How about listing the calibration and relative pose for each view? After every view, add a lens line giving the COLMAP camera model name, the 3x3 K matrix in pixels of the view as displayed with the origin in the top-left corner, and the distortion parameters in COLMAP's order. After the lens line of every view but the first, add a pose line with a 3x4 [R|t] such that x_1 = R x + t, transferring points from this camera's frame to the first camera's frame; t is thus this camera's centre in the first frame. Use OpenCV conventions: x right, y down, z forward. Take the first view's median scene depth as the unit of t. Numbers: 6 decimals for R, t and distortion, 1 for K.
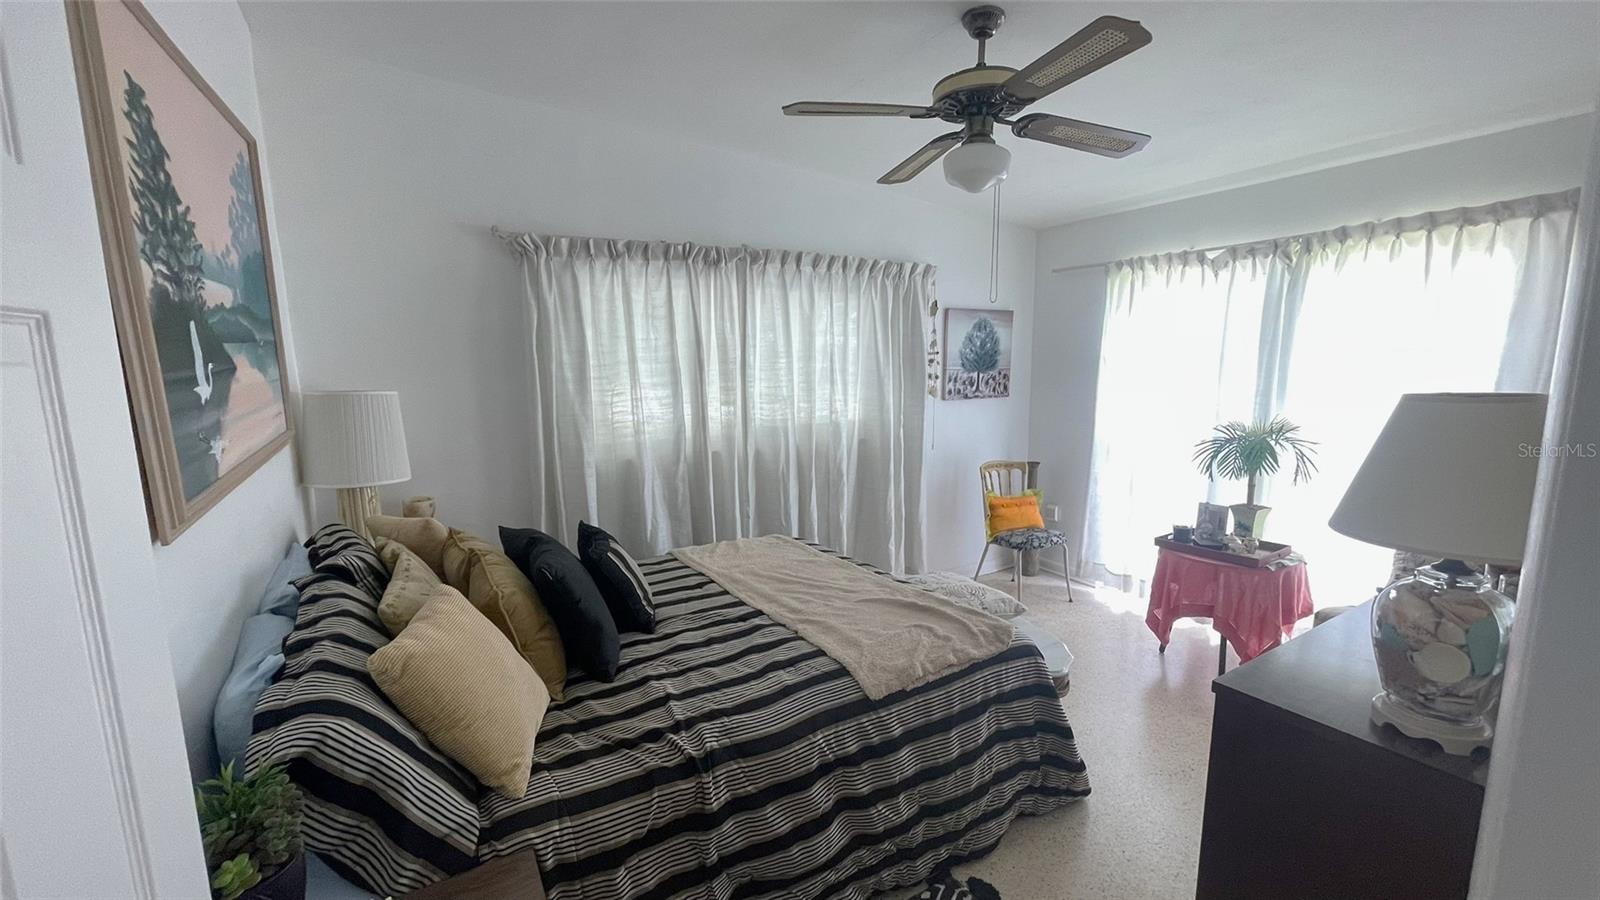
lens RADIAL K [[645.8, 0, 798.2], [0, 645.8, 454.7], [0, 0, 1]] dist [-0.000959, 0.000149]
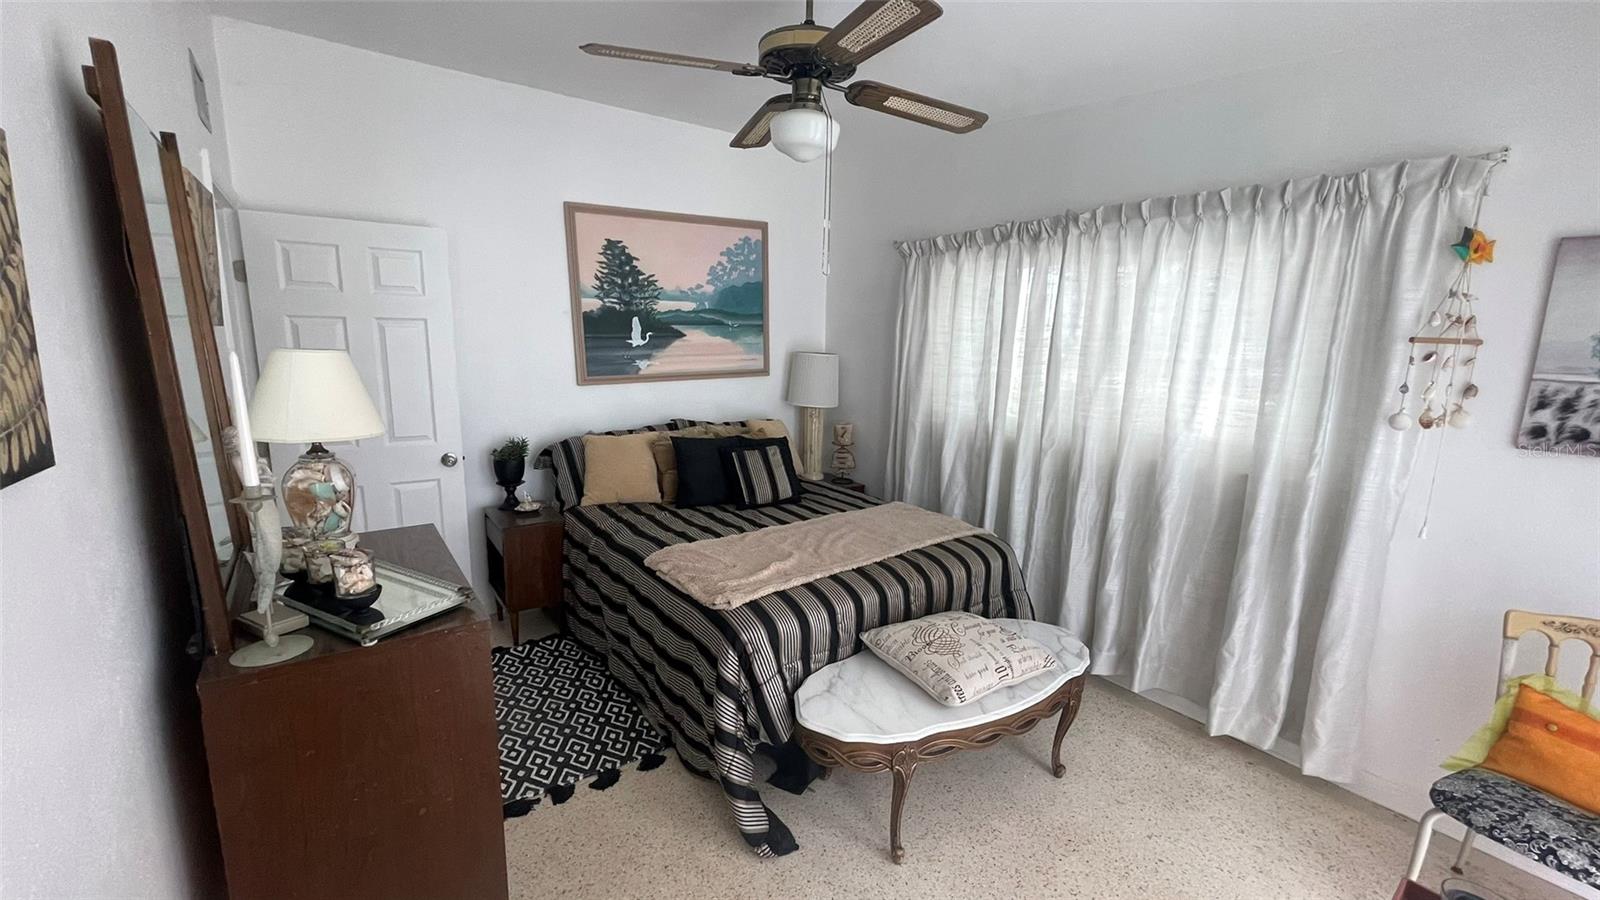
lens RADIAL K [[645.8, 0, 795.6], [0, 645.8, 459.3], [0, 0, 1]] dist [-0.000959, 0.000149]
pose [[0.073740, 0.192234, -0.978575, 1.530445], [-0.171479, 0.969076, 0.177447, -0.171944], [0.982424, 0.154720, 0.104424, 1.137462]]
